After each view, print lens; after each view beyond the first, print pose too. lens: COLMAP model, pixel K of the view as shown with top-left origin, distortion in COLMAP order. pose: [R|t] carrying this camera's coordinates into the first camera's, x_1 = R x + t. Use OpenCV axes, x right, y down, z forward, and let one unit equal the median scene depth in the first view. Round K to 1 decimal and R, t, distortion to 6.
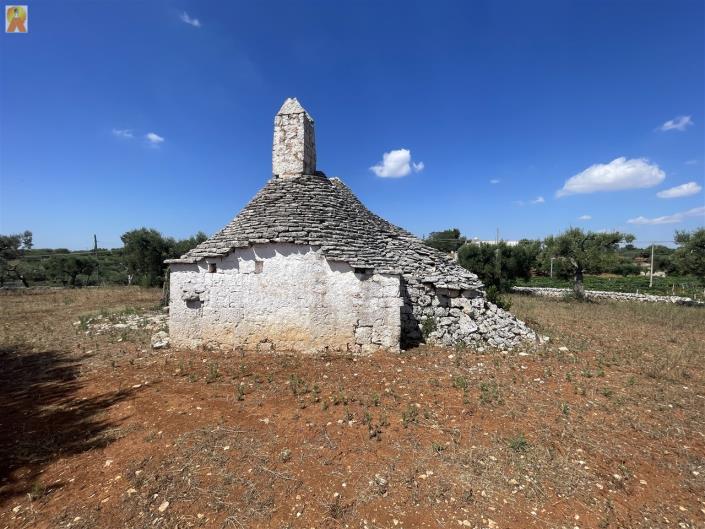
lens RADIAL K [[285.4, 0, 354.6], [0, 285.4, 264.2], [0, 0, 1]] dist [-0.000781, -0.000239]
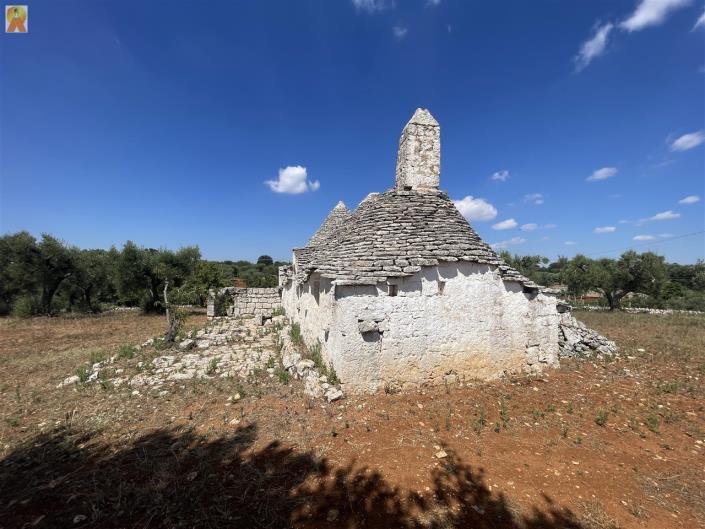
lens RADIAL K [[285.2, 0, 351.4], [0, 285.2, 264.1], [0, 0, 1]] dist [-0.002339, -0.000247]
pose [[0.937052, 0.013793, 0.348916, -0.905129], [0.006005, 0.998435, -0.055596, -0.017600], [-0.349137, 0.054192, 0.935503, 0.264931]]
